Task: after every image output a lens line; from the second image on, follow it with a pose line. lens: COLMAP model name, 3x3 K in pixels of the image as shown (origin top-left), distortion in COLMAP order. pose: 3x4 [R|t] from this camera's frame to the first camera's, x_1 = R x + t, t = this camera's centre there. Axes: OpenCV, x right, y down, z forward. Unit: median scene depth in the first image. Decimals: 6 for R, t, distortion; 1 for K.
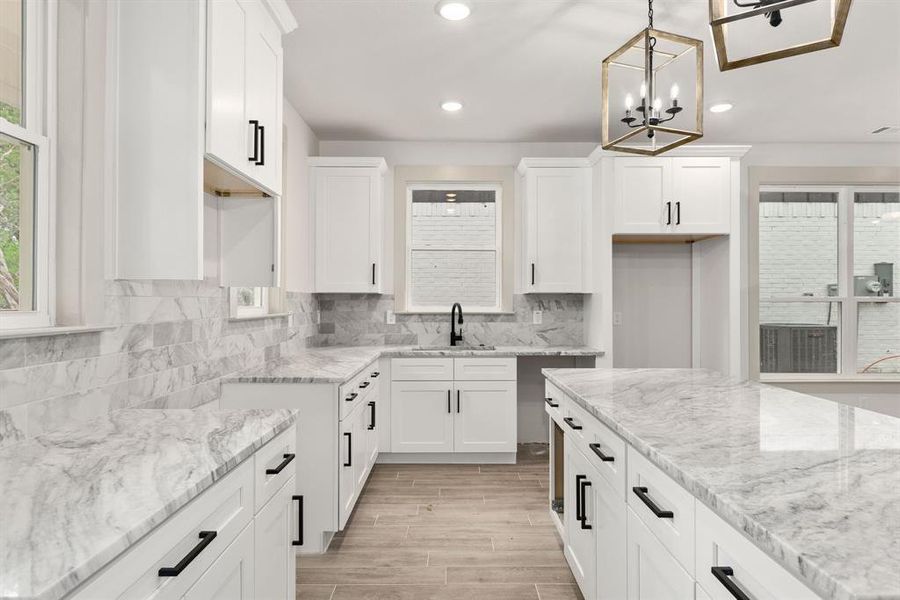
lens RADIAL K [[498.8, 0, 450.0], [0, 498.8, 300.0], [0, 0, 1]] dist [0.007702, -0.010822]
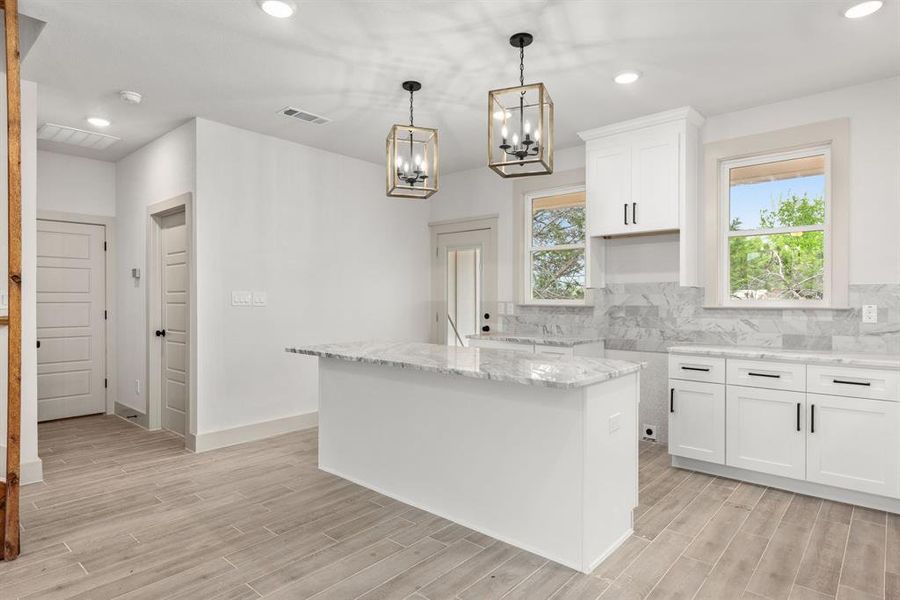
lens RADIAL K [[498.8, 0, 450.0], [0, 498.8, 300.0], [0, 0, 1]] dist [0.007702, -0.010822]
pose [[-0.658842, 0.001372, -0.752280, 0.833687], [0.004021, 0.999990, -0.001697, 0.010218], [0.752271, -0.004143, -0.658841, 0.954898]]
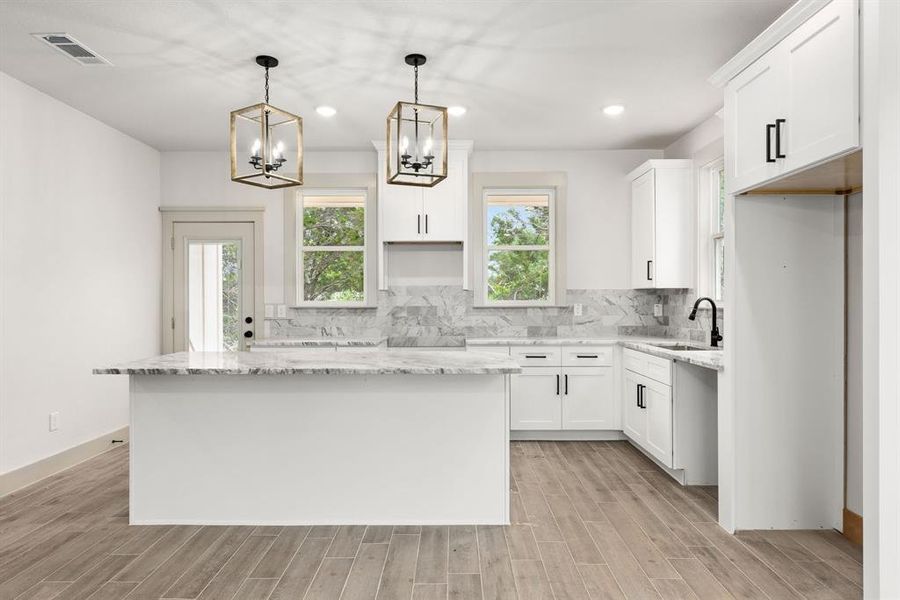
lens RADIAL K [[535.1, 0, 450.0], [0, 535.1, 300.0], [0, 0, 1]] dist [-0.000366, -0.001778]
pose [[-0.001299, 0.000796, -0.999999, 1.052572], [0.009252, 0.999957, 0.000784, 0.006946], [0.999956, -0.009251, -0.001306, 0.611122]]
